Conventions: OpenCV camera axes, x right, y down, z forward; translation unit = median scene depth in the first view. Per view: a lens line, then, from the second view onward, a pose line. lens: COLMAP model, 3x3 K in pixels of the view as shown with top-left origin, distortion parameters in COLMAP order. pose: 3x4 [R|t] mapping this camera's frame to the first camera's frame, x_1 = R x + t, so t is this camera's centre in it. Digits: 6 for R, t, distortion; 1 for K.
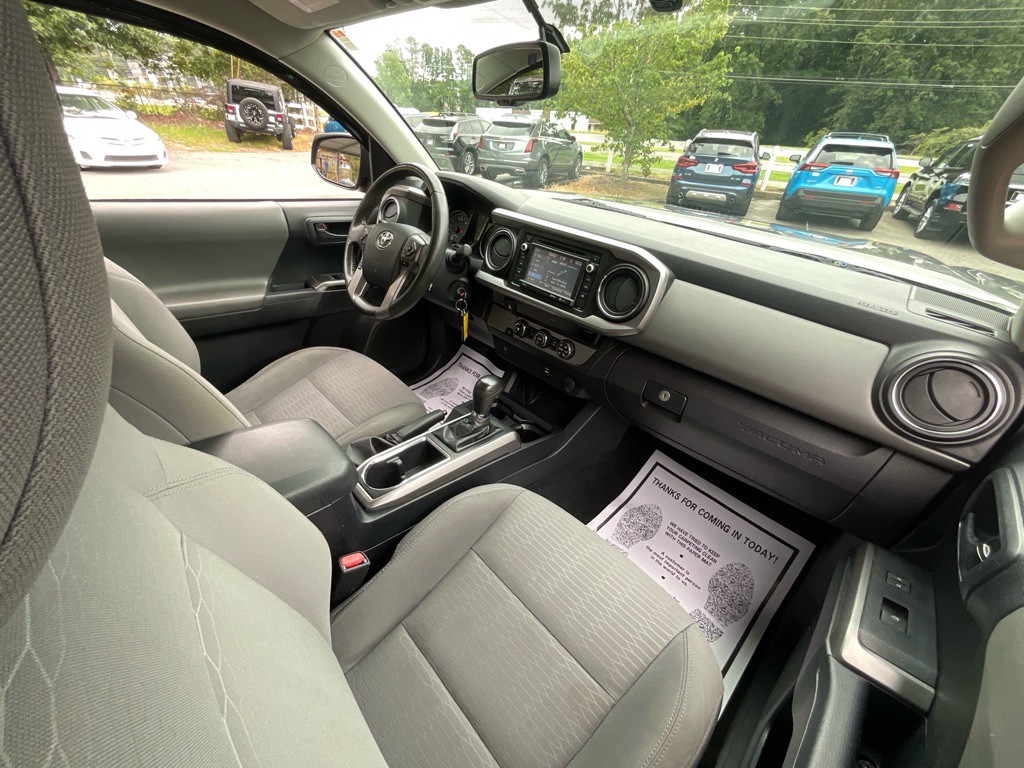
lens RADIAL K [[415.5, 0, 513.0], [0, 415.5, 384.0], [0, 0, 1]] dist [0.008693, -0.003488]
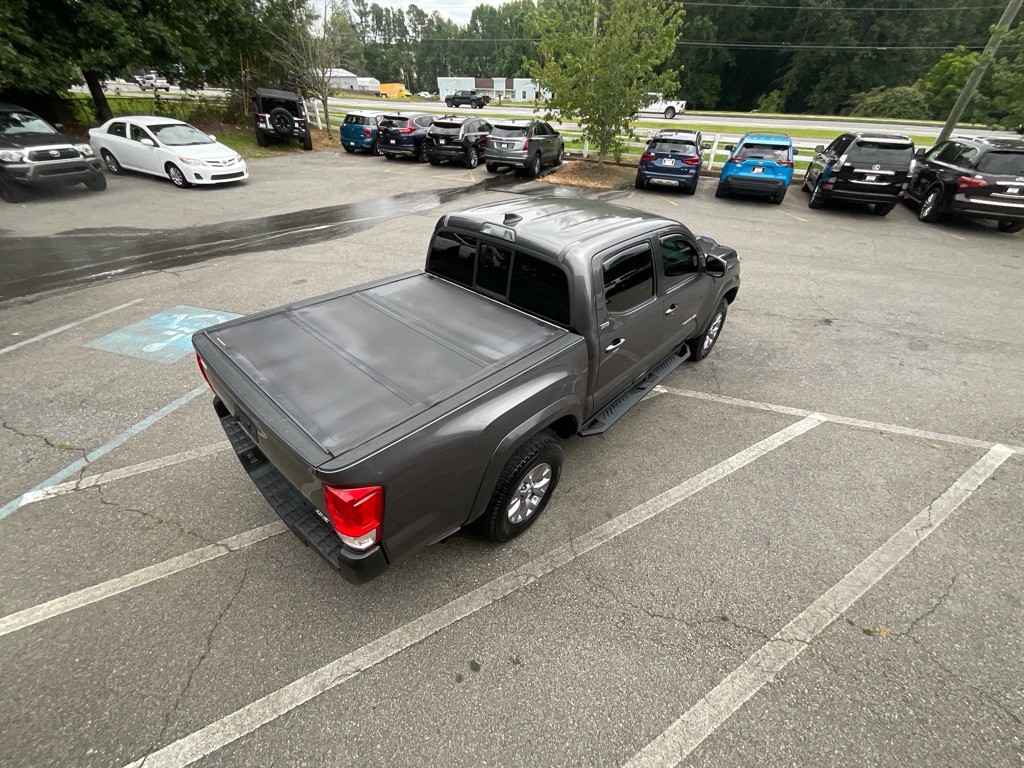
lens RADIAL K [[415.5, 0, 510.9], [0, 415.5, 383.1], [0, 0, 1]] dist [0.008693, -0.003488]
pose [[0.996287, -0.072836, 0.045897, -0.086212], [0.069816, 0.995487, 0.064282, 0.045891], [-0.050372, -0.060839, 0.996876, -0.220757]]
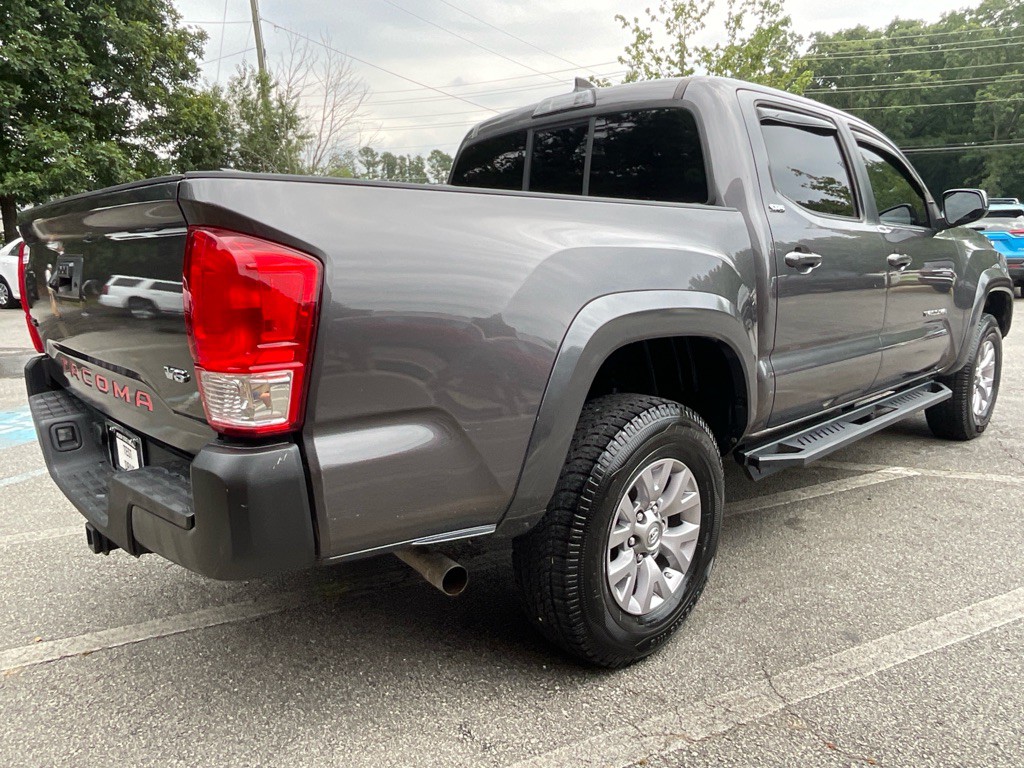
lens RADIAL K [[716.3, 0, 510.0], [0, 716.3, 384.5], [0, 0, 1]] dist [-0.002476, 0.001652]
pose [[0.996172, -0.085356, -0.018870, -0.095144], [0.073354, 0.933620, -0.350674, 0.123341], [0.047550, 0.347947, 0.936308, -0.180446]]
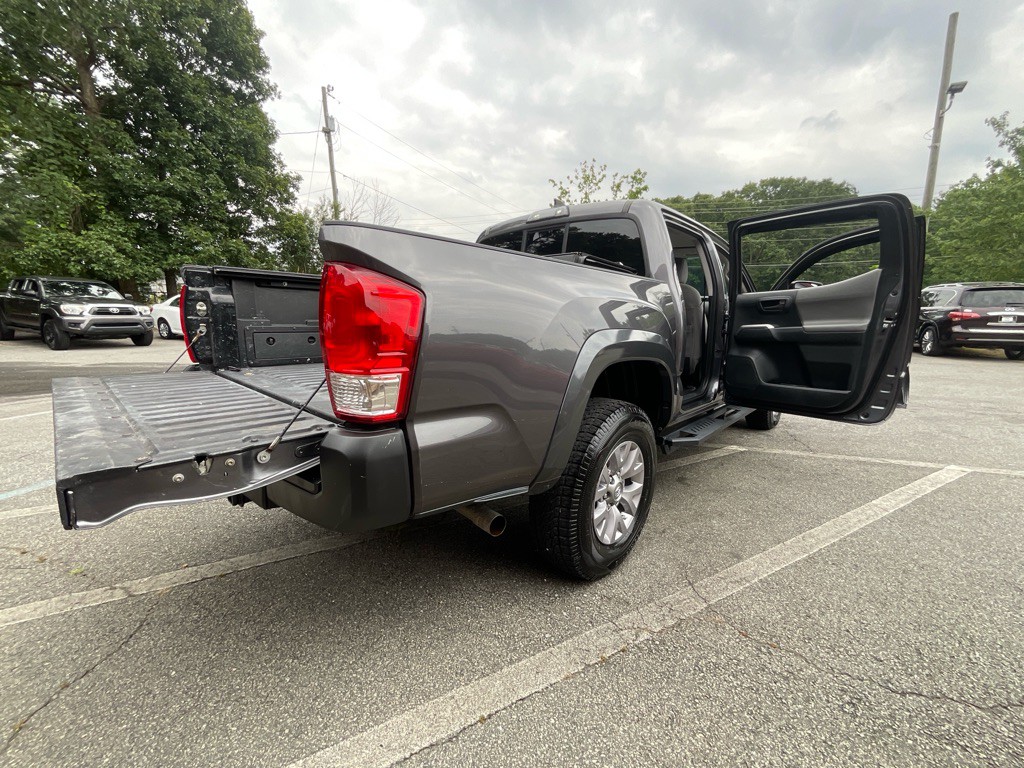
lens RADIAL K [[415.5, 0, 510.5], [0, 415.5, 385.1], [0, 0, 1]] dist [0.008693, -0.003488]
pose [[0.995891, -0.066440, 0.061539, -0.108831], [0.084347, 0.927877, -0.363223, 0.117194], [-0.032968, 0.366921, 0.929668, -0.164222]]
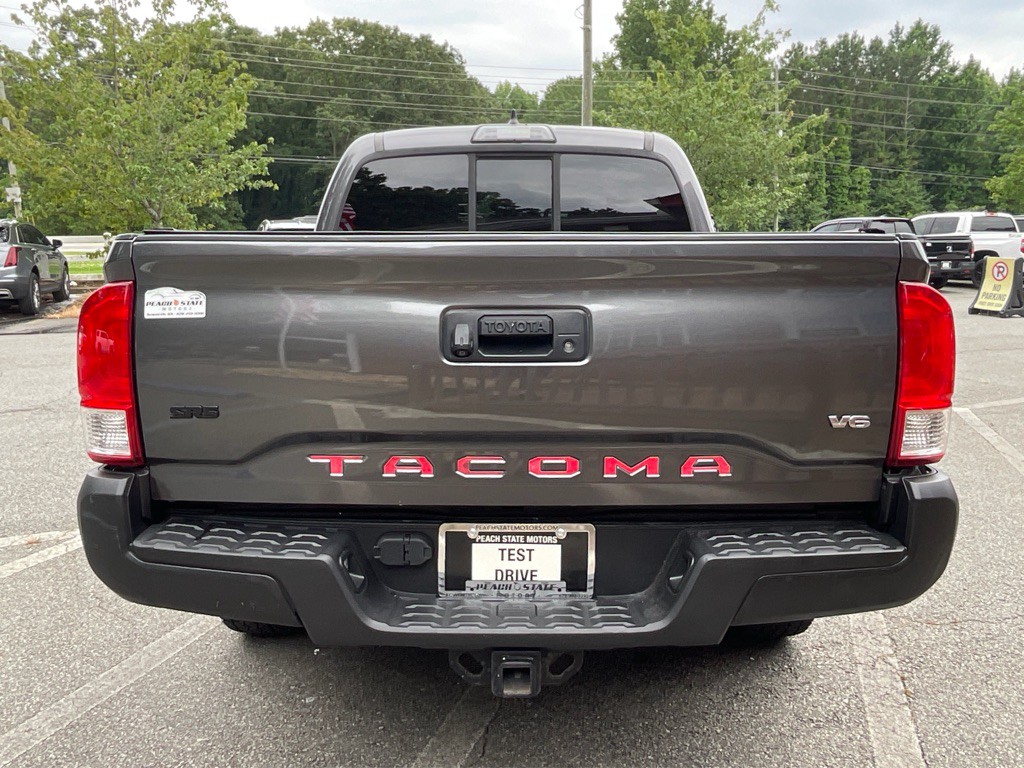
lens RADIAL K [[811.1, 0, 506.8], [0, 811.1, 351.2], [0, 0, 1]] dist [-0.001631, -0.008521]
pose [[0.690180, -0.164437, 0.704707, -0.238353], [0.419319, 0.884559, -0.204271, 0.082767], [-0.589766, 0.436481, 0.679456, -0.148118]]
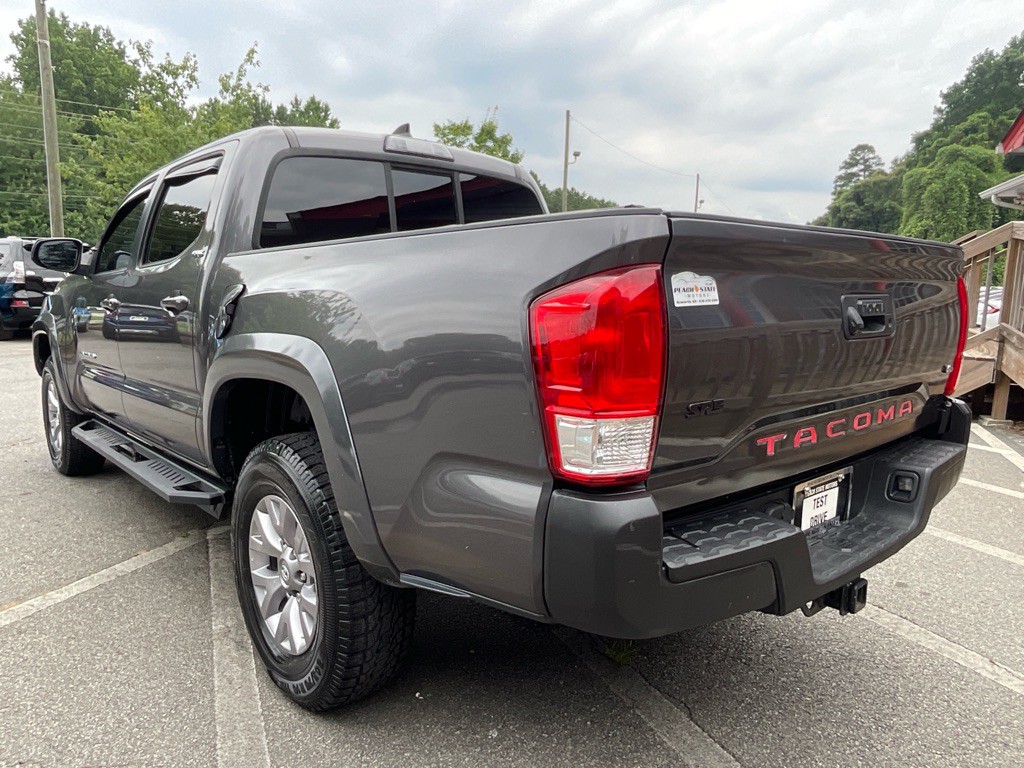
lens RADIAL K [[716.3, 0, 503.2], [0, 716.3, 390.3], [0, 0, 1]] dist [-0.002476, 0.001652]
pose [[0.038122, -0.216301, 0.975582, -0.276846], [0.518399, 0.838923, 0.165745, 0.023471], [-0.854289, 0.499422, 0.144112, -0.043299]]
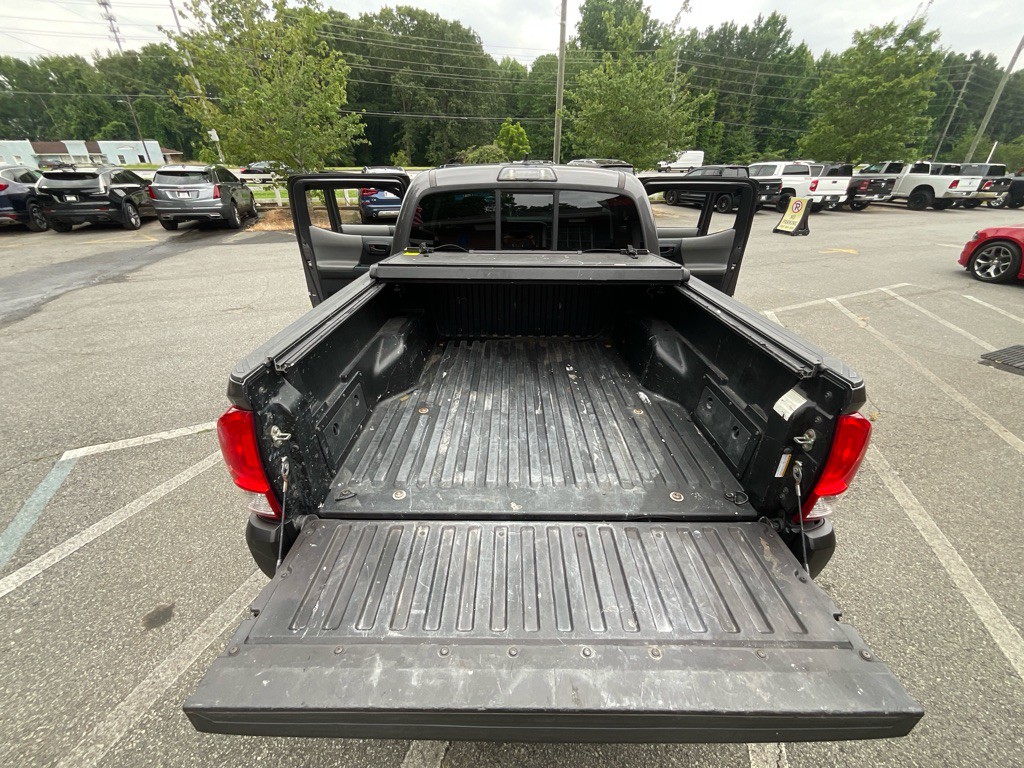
lens RADIAL K [[413.6, 0, 508.4], [0, 413.6, 385.7], [0, 0, 1]] dist [0.006692, -0.000966]
pose [[0.688781, -0.393001, 0.609205, -0.208065], [0.412815, 0.903392, 0.116045, 0.040003], [-0.595957, 0.171559, 0.784476, -0.133336]]
